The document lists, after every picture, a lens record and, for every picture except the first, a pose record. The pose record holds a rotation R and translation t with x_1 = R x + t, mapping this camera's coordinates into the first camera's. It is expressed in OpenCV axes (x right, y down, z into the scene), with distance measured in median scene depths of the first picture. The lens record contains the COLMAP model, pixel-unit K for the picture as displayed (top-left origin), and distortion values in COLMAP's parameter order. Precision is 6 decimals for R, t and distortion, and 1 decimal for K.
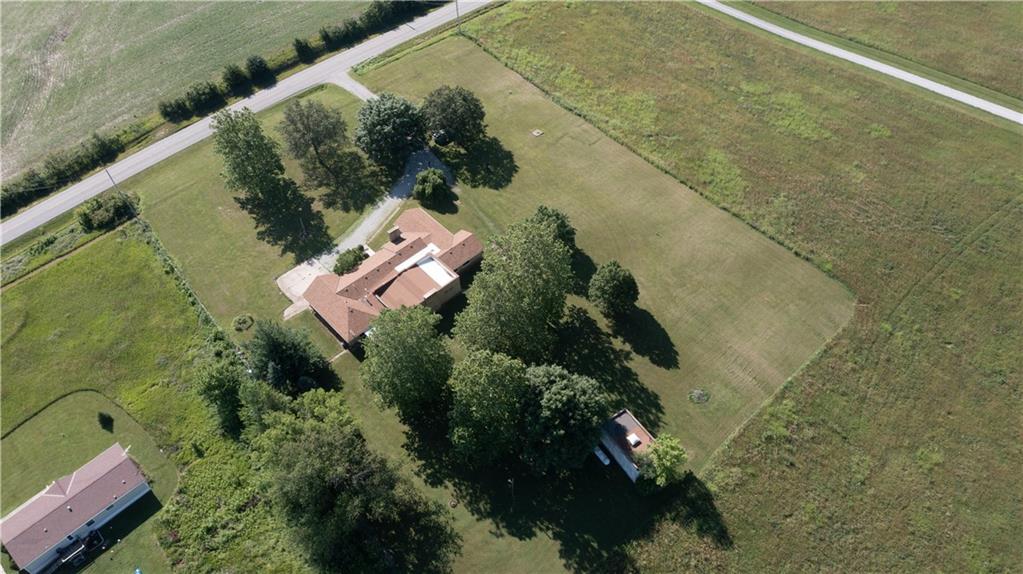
lens RADIAL K [[785.0, 0, 514.9], [0, 785.0, 303.9], [0, 0, 1]] dist [-0.003344, -0.001781]
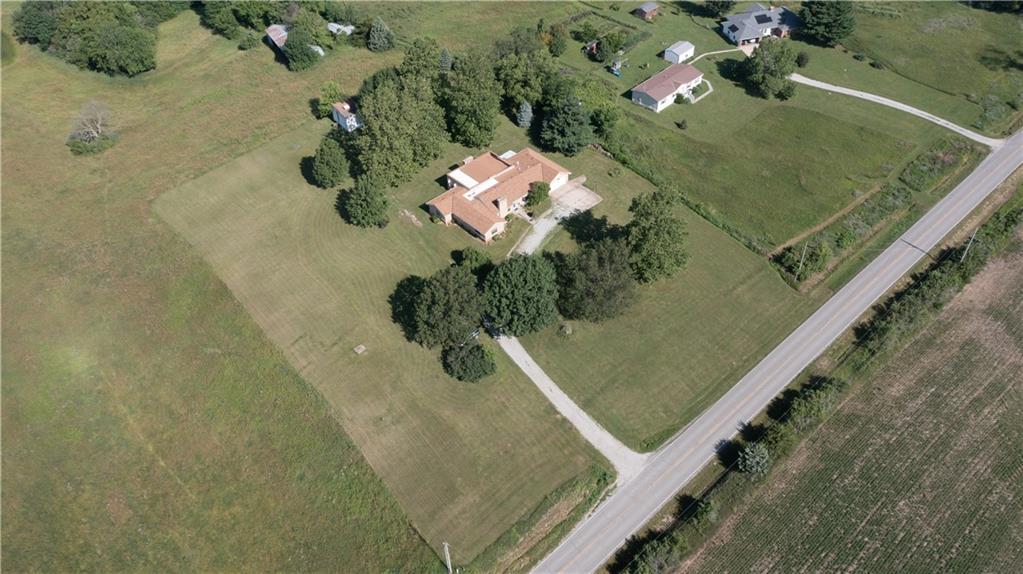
lens RADIAL K [[785.0, 0, 514.9], [0, 785.0, 303.9], [0, 0, 1]] dist [-0.003344, -0.001781]
pose [[-0.997486, 0.056242, 0.043109, -0.206601], [0.037004, -0.105408, 0.993740, -1.212494], [0.060434, 0.992837, 0.103062, 0.994914]]
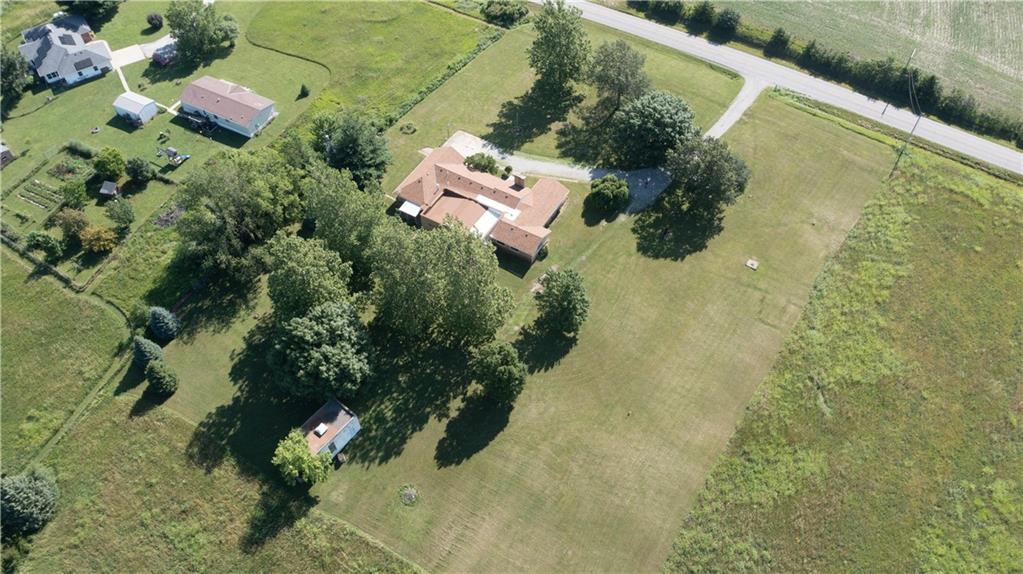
lens RADIAL K [[785.0, 0, 514.9], [0, 785.0, 303.9], [0, 0, 1]] dist [-0.003344, -0.001781]
pose [[0.283609, 0.791607, -0.541225, 0.498069], [-0.738757, 0.540209, 0.403003, -0.391358], [0.611395, 0.285539, 0.738014, 0.287231]]
